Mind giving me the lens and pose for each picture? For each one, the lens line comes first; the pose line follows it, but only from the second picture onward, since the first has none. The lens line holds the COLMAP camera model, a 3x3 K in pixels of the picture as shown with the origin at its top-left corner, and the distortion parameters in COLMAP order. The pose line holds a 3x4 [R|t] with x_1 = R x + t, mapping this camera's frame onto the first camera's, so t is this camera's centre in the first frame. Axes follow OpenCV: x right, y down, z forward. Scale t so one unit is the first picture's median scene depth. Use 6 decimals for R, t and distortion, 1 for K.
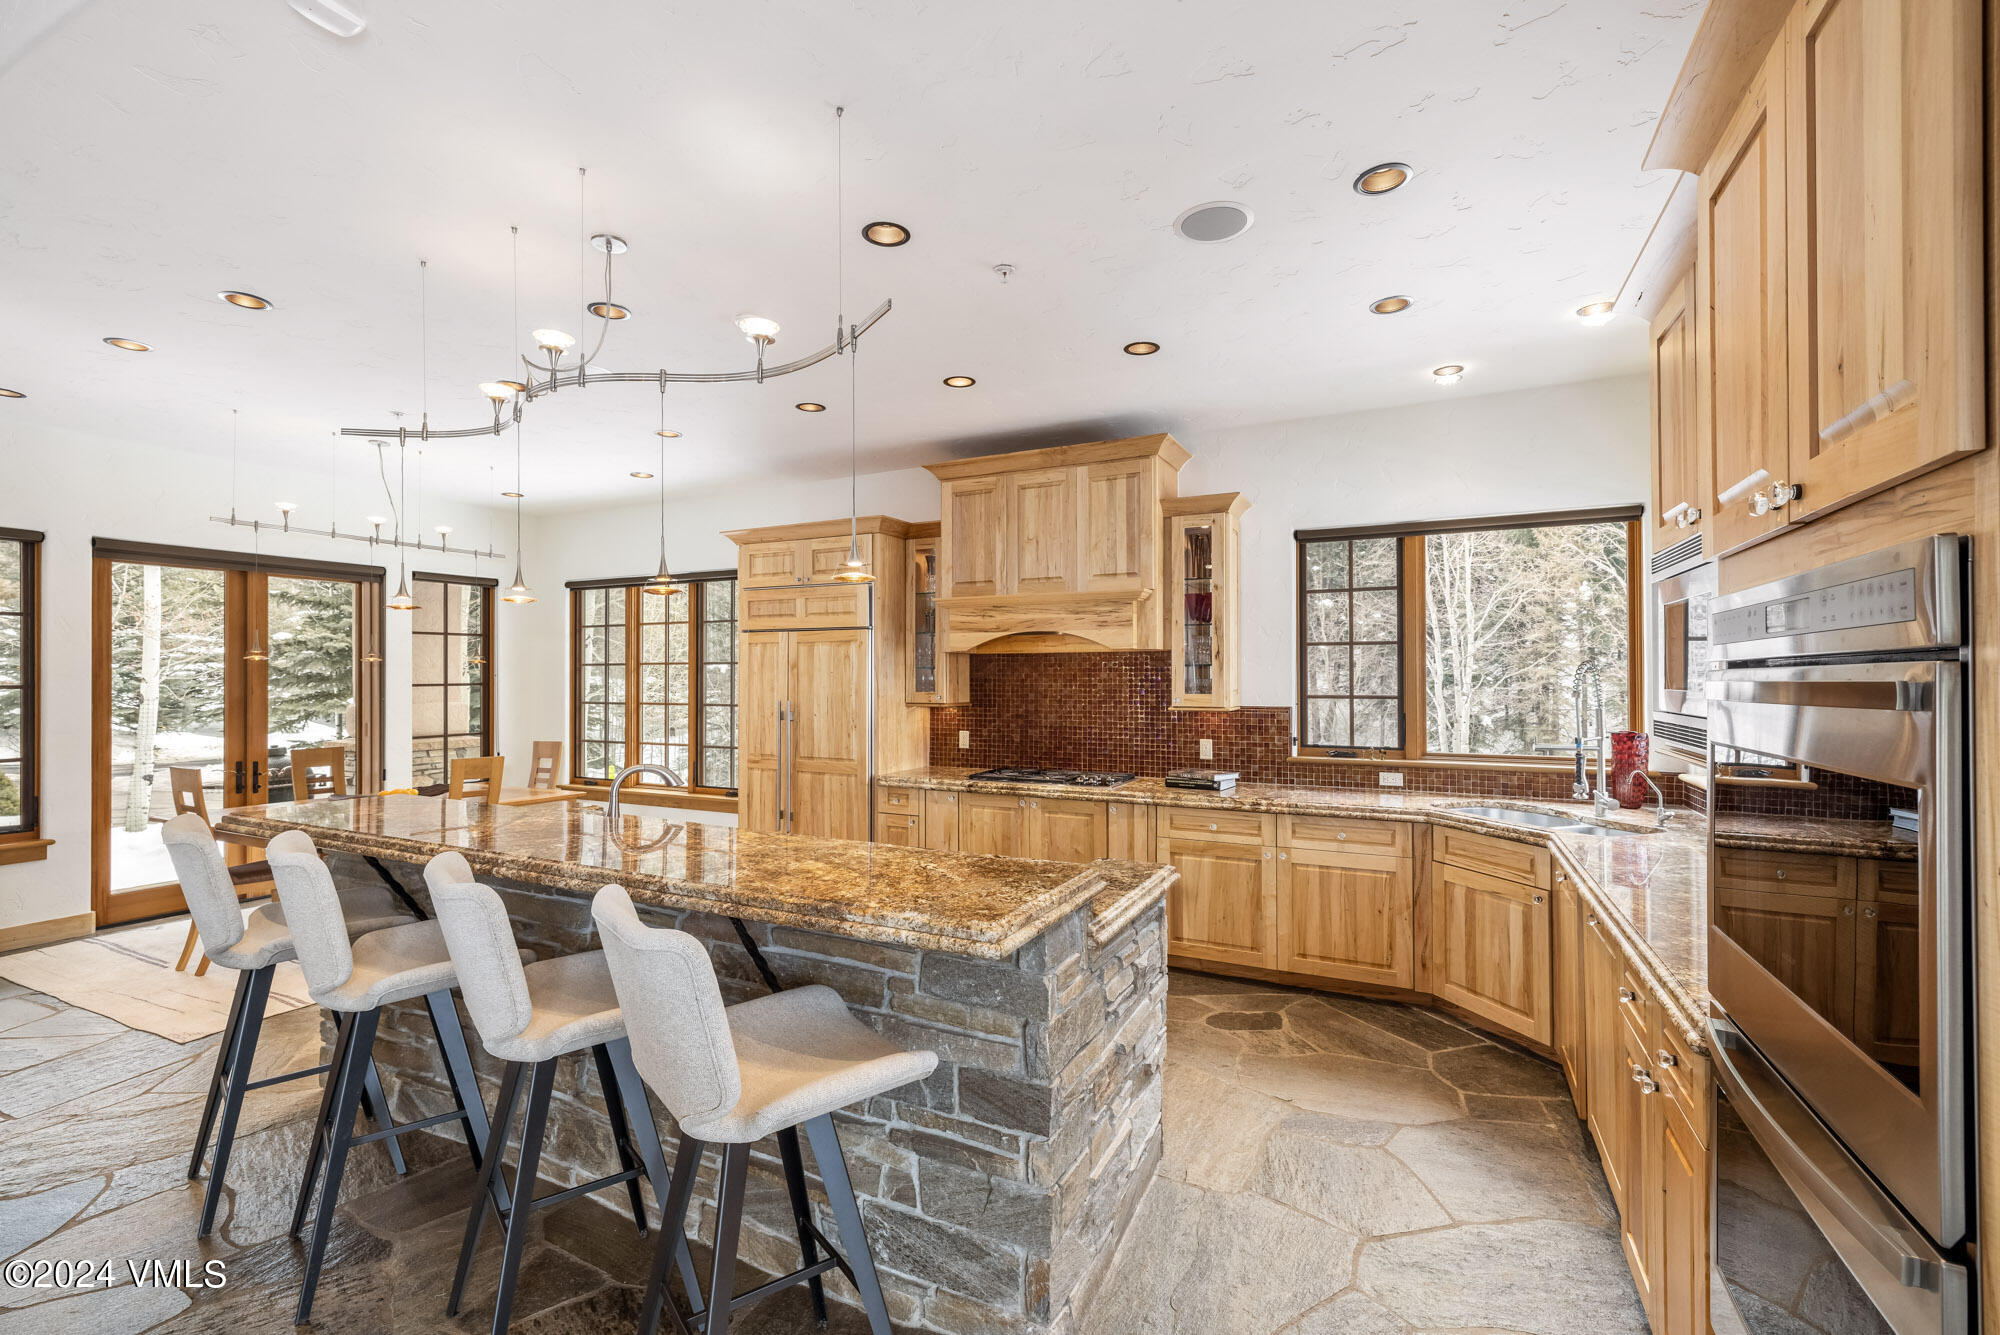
lens RADIAL K [[843.6, 0, 999.9], [0, 843.6, 669.4], [0, 0, 1]] dist [0.001156, 0.000440]
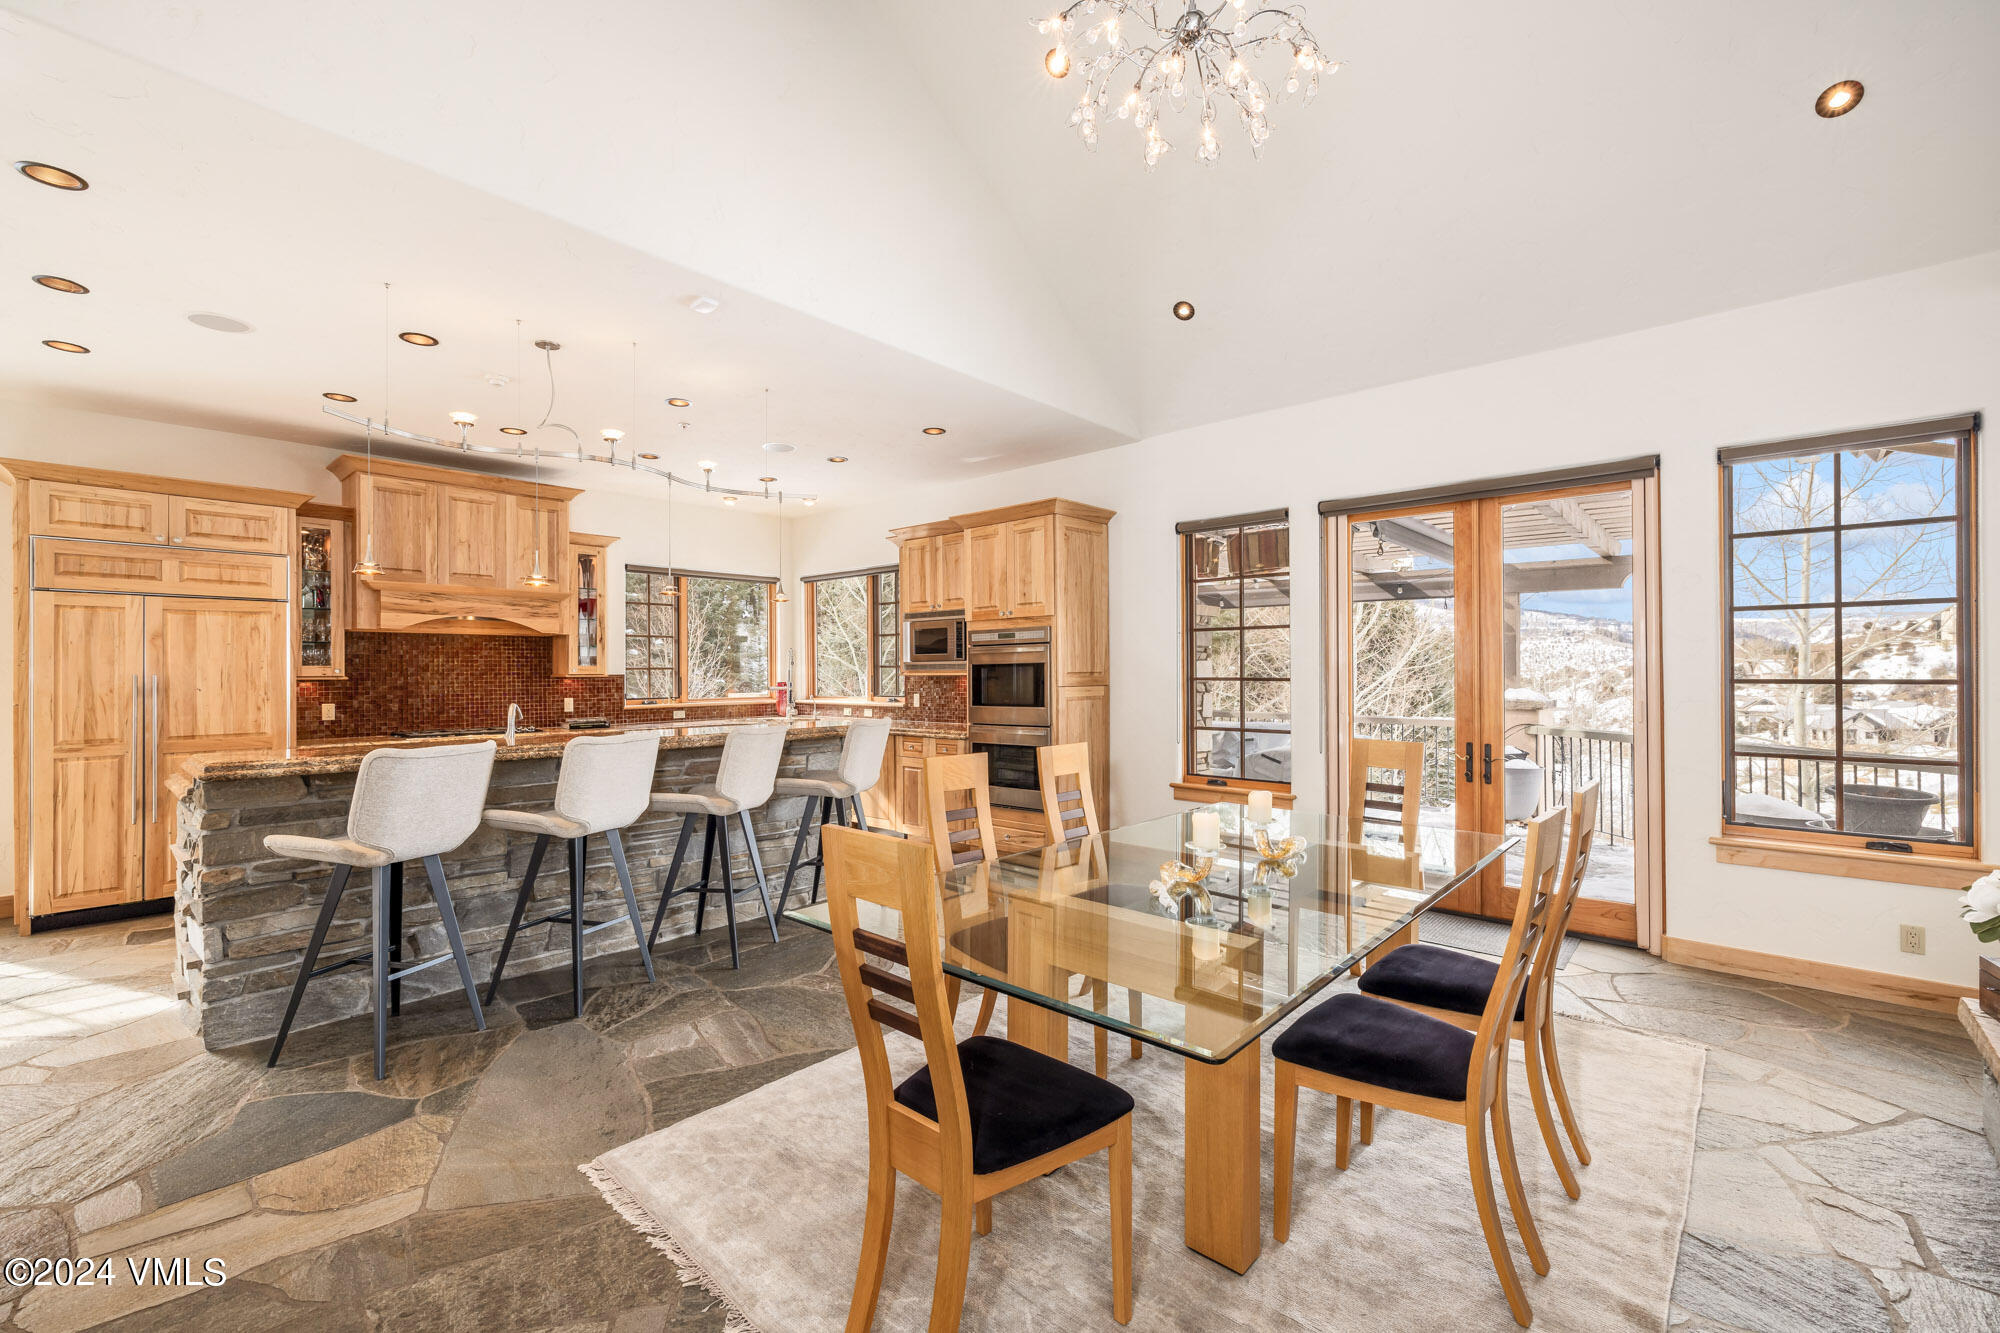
lens RADIAL K [[834.9, 0, 997.4], [0, 834.9, 665.1], [0, 0, 1]] dist [0.002086, 0.000525]
pose [[0.273811, 0.006644, 0.961761, -0.932490], [-0.003448, 0.999976, -0.005926, 0.032105], [-0.961777, -0.001694, 0.273828, -0.098801]]
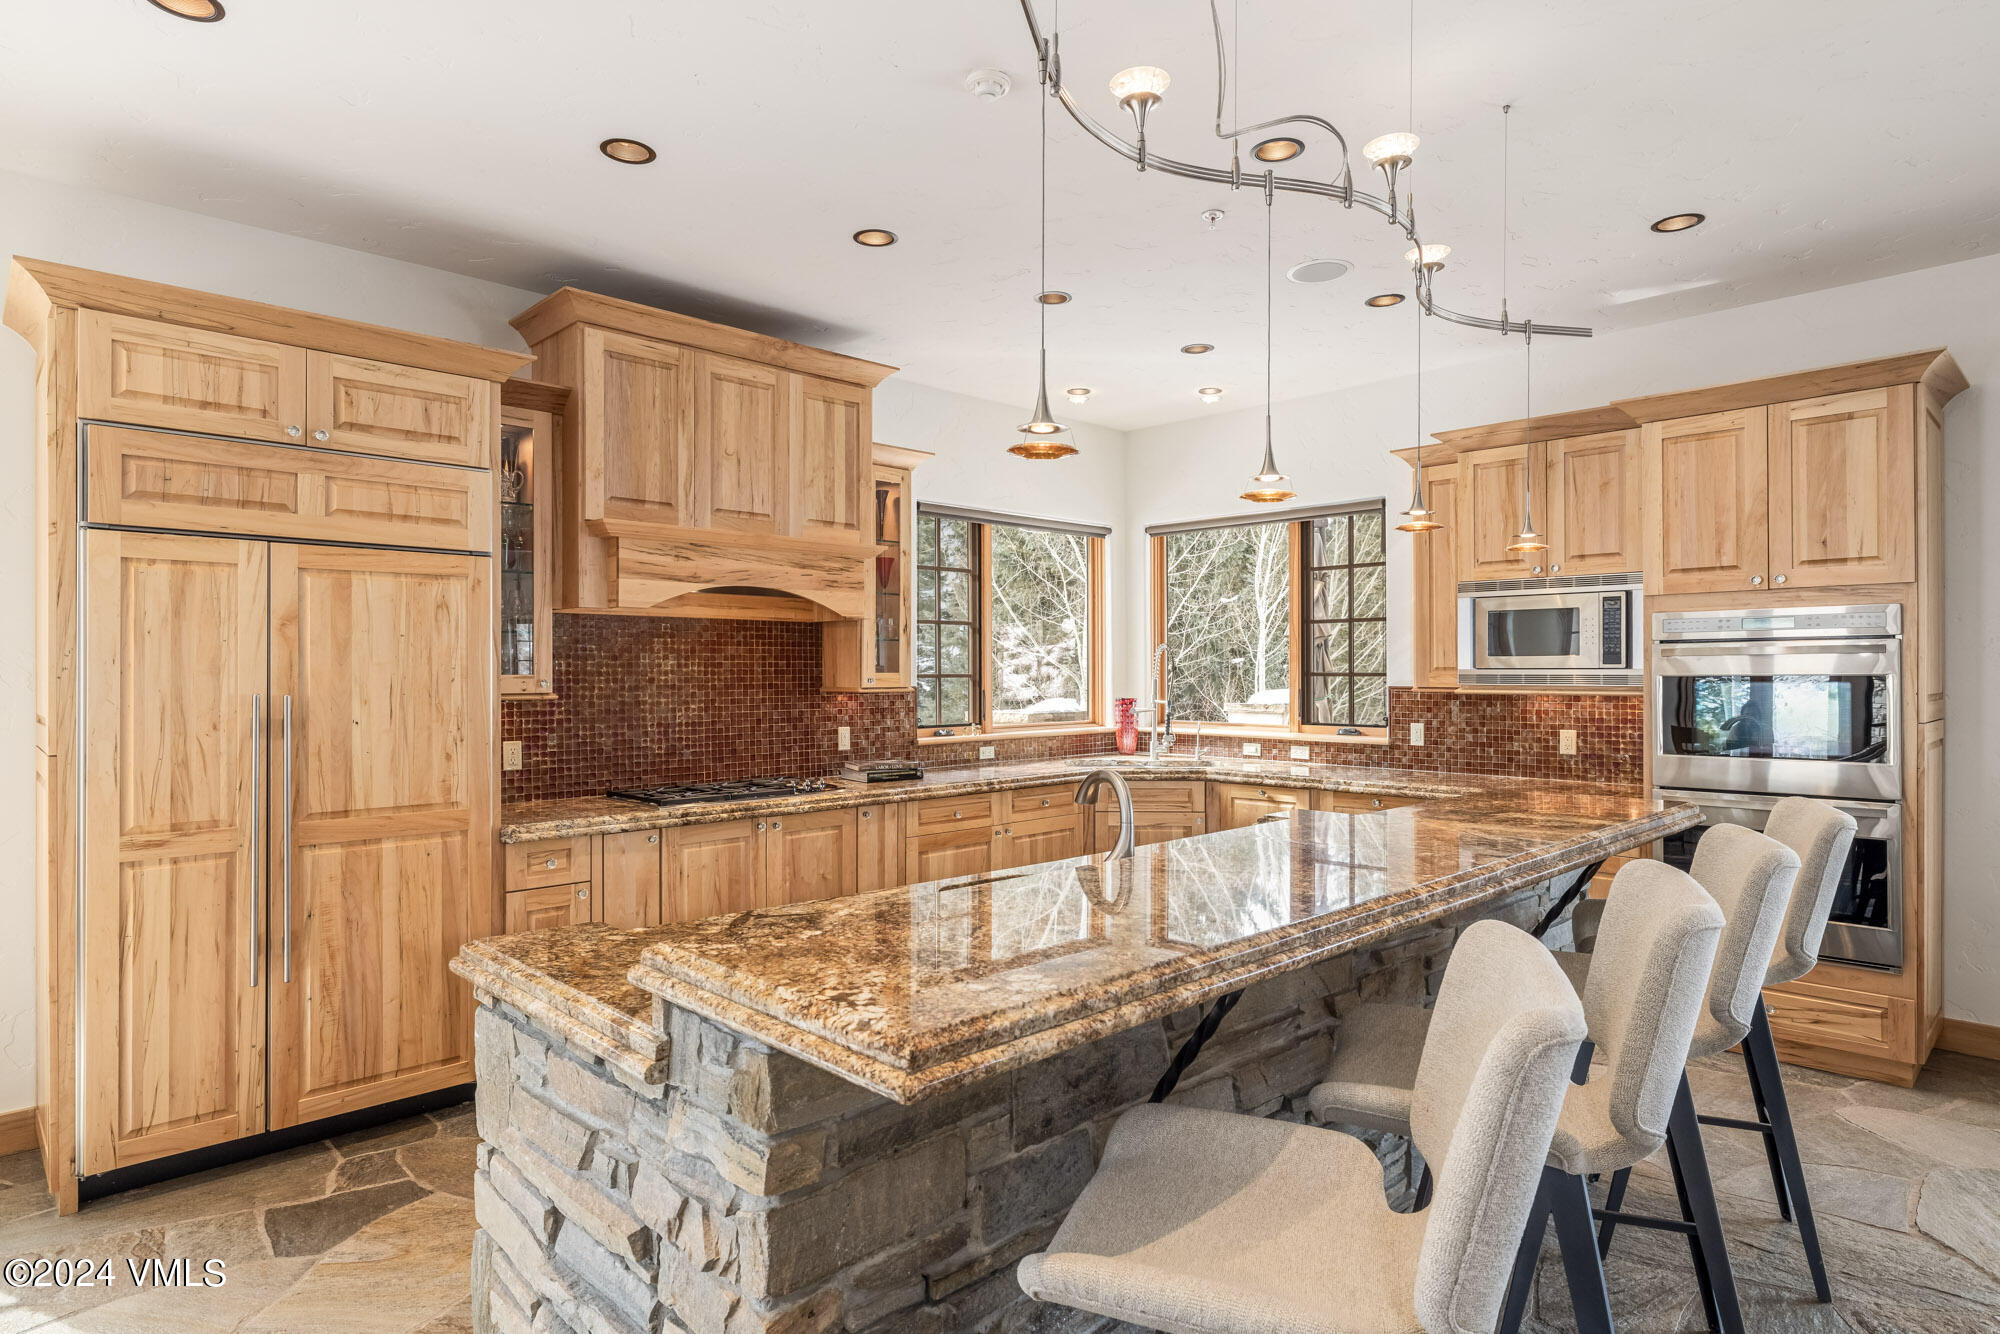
lens RADIAL K [[1082.7, 0, 1003.7], [0, 1082.7, 664.2], [0, 0, 1]] dist [0.000109, -0.001014]
pose [[0.335074, 0.005612, 0.942175, -0.734386], [-0.007955, 0.999963, -0.003127, 0.021299], [-0.942158, -0.006447, 0.335107, 0.481163]]
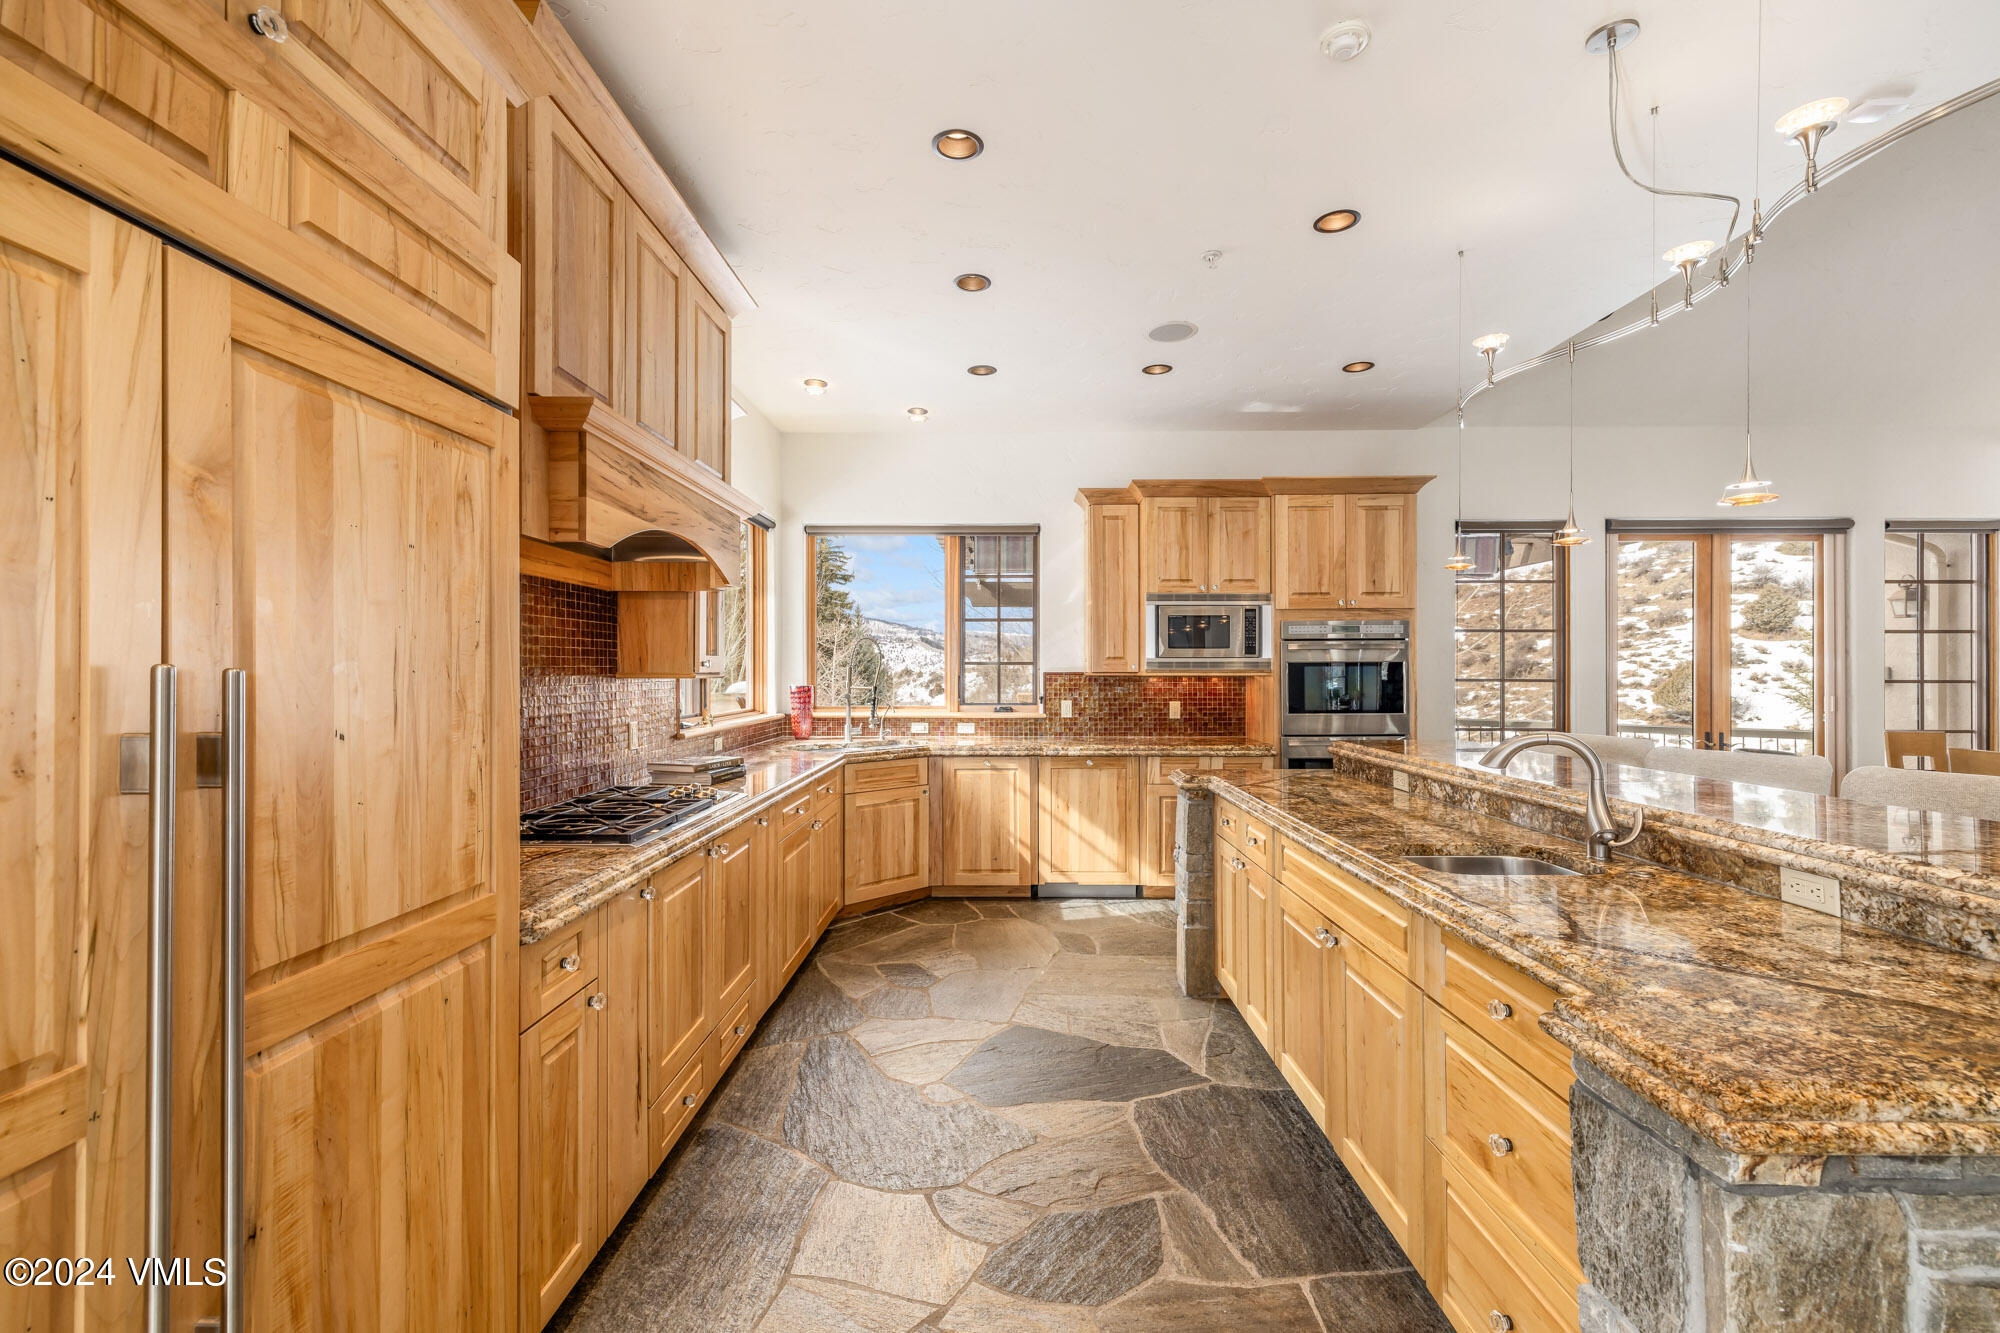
lens RADIAL K [[834.9, 0, 997.4], [0, 834.9, 665.1], [0, 0, 1]] dist [0.002086, 0.000525]
pose [[-0.425402, 0.005203, 0.904990, -0.512704], [-0.008881, 0.999911, -0.009923, 0.040046], [-0.904961, -0.012259, -0.425318, 1.020178]]
